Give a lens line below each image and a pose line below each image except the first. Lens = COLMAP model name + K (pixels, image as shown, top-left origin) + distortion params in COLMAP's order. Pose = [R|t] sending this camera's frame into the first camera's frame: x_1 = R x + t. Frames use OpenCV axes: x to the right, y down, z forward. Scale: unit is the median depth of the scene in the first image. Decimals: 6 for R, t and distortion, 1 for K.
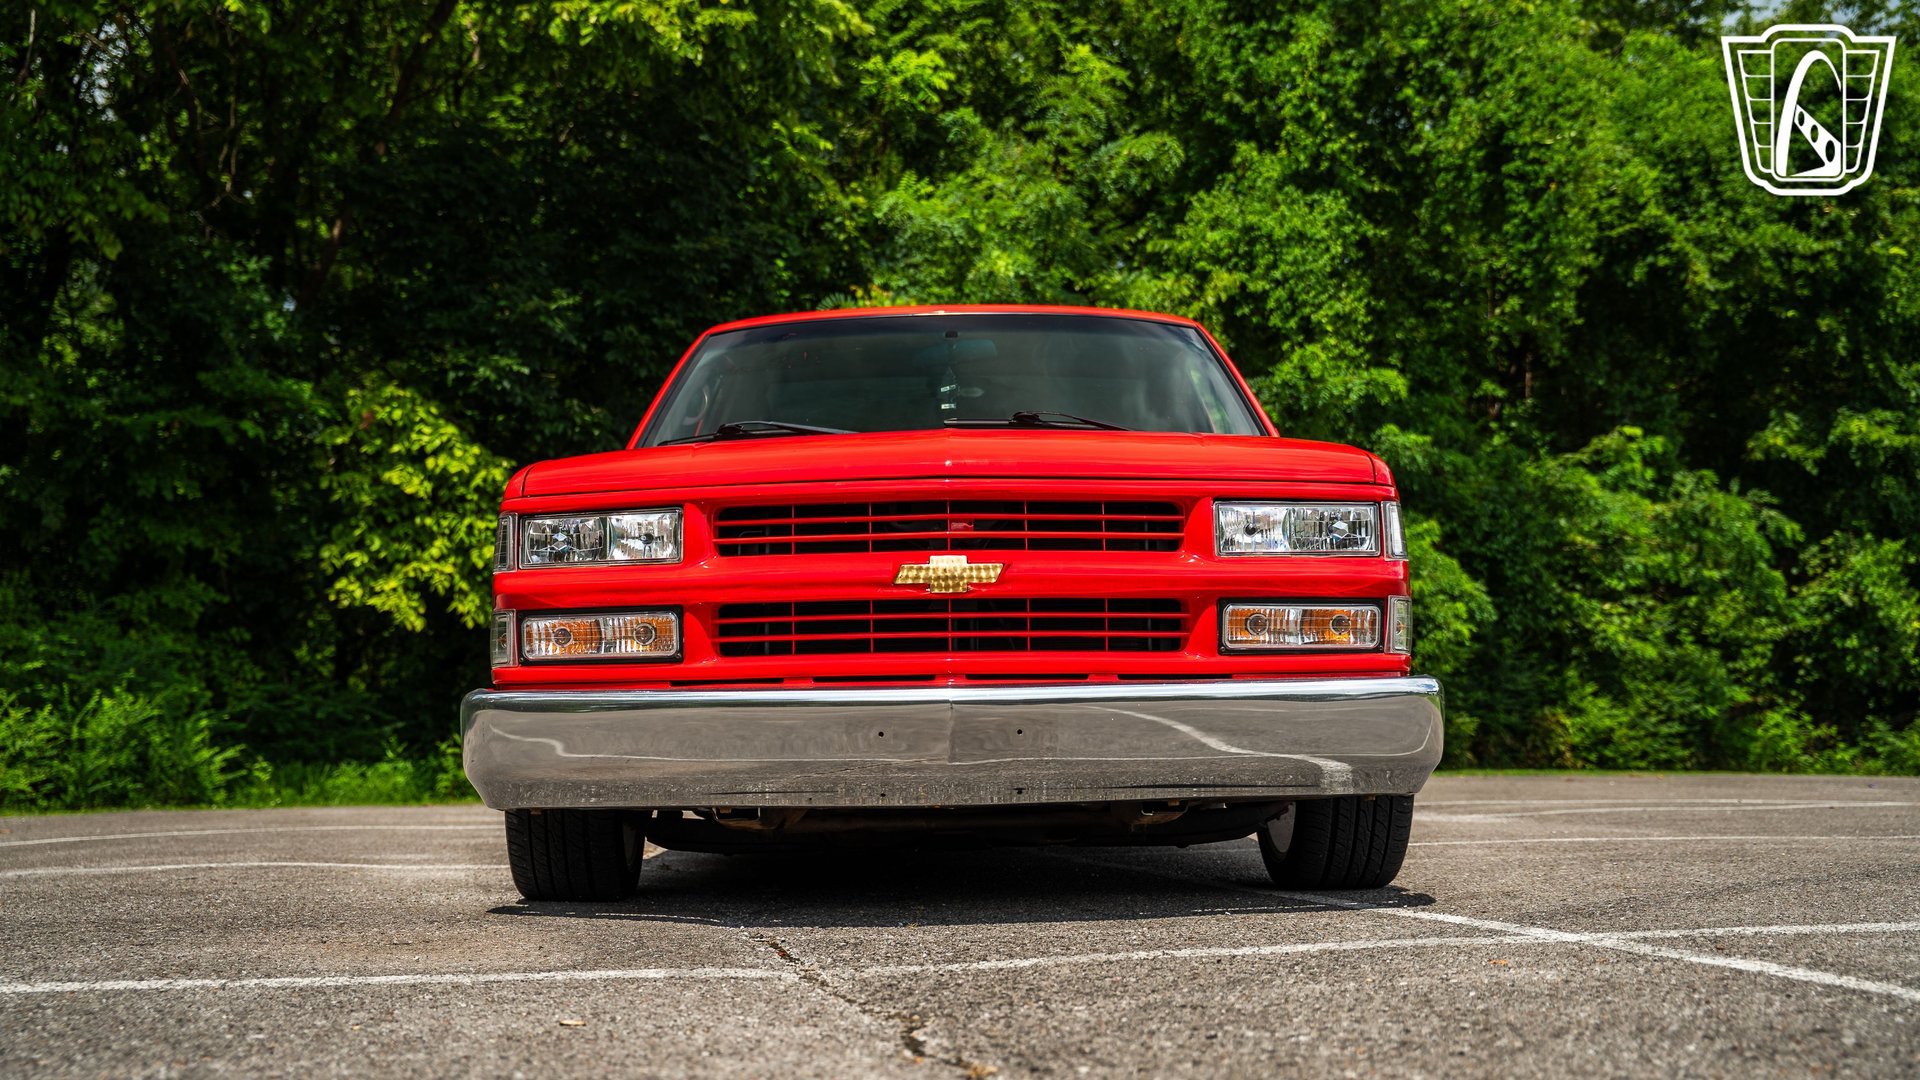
lens RADIAL K [[1879.3, 0, 956.2], [0, 1879.3, 553.0], [0, 0, 1]] dist [-0.079882, 0.214261]
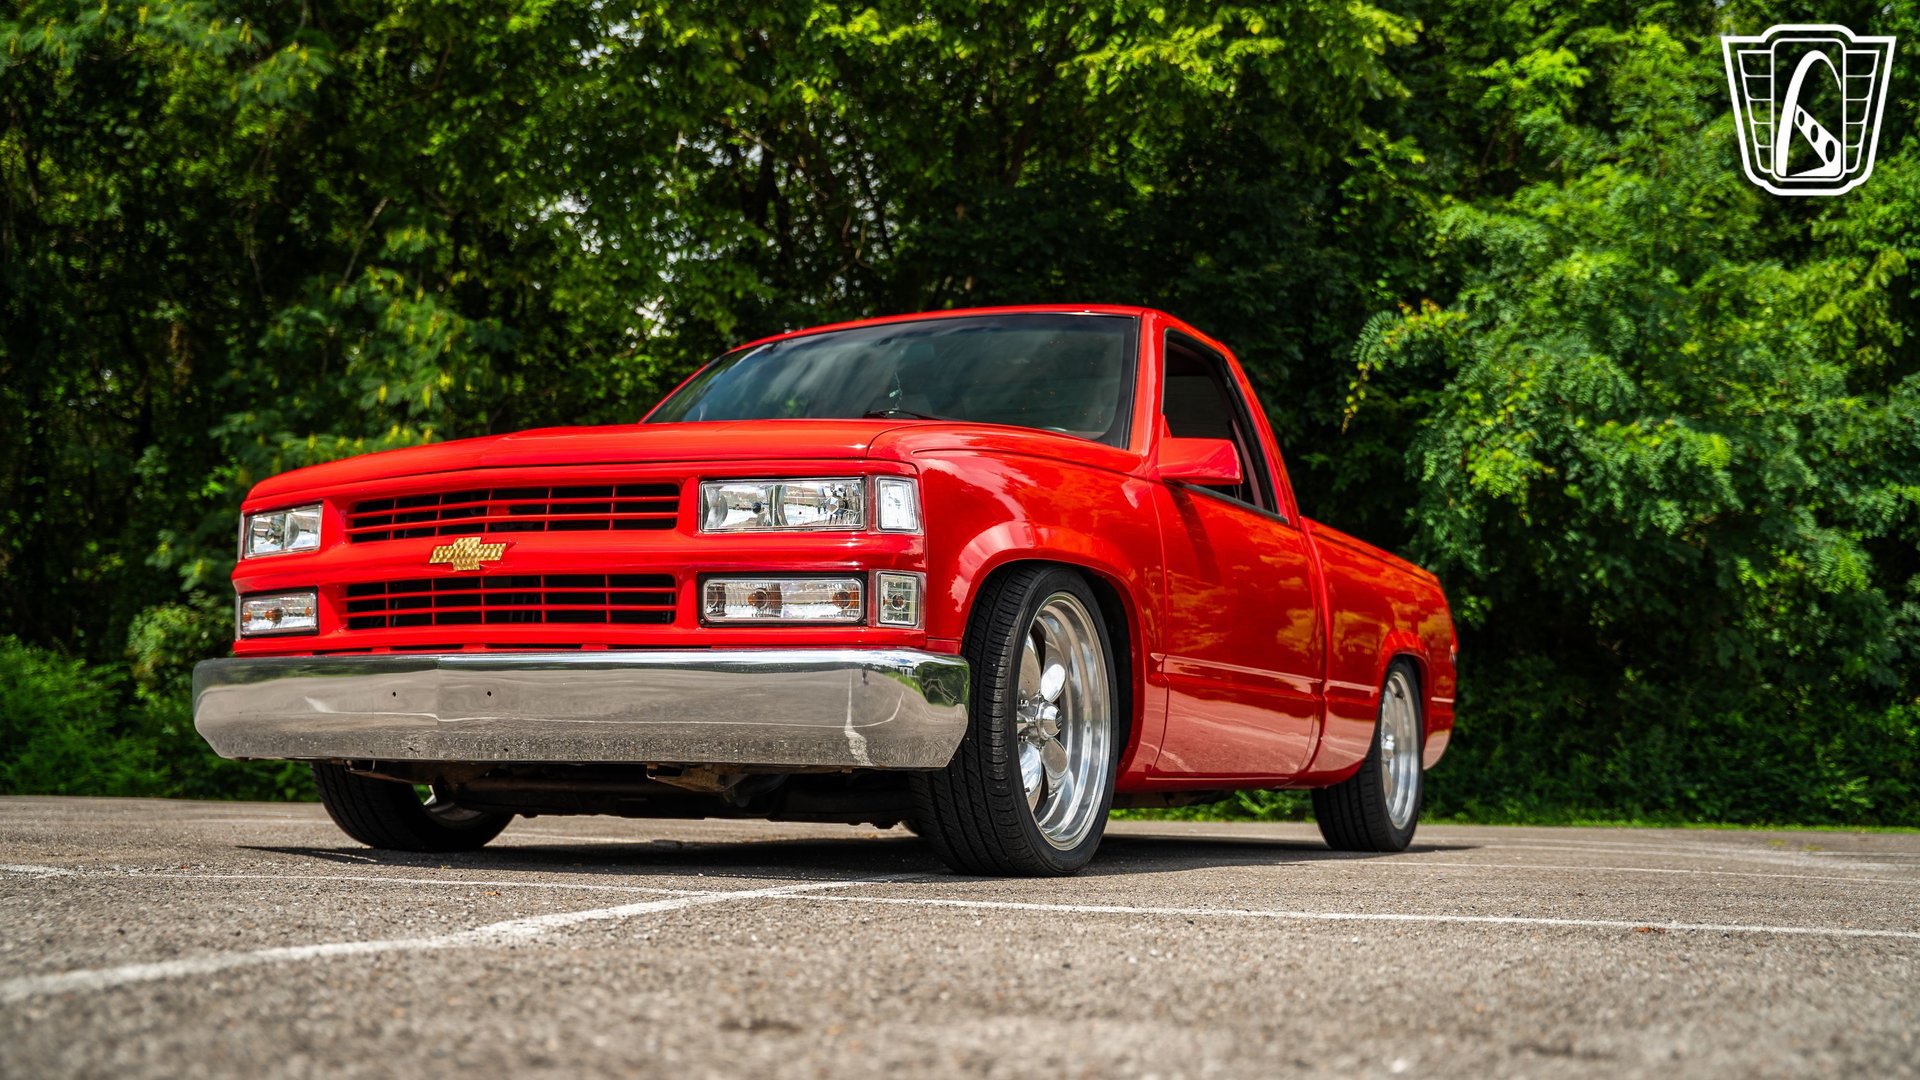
lens RADIAL K [[1890.7, 0, 957.1], [0, 1890.7, 512.1], [0, 0, 1]] dist [-0.058393, 0.179078]
pose [[0.895887, -0.032851, -0.443066, 0.132244], [0.013324, 0.998801, -0.047114, 0.007519], [0.444082, 0.036305, 0.895250, 0.020996]]
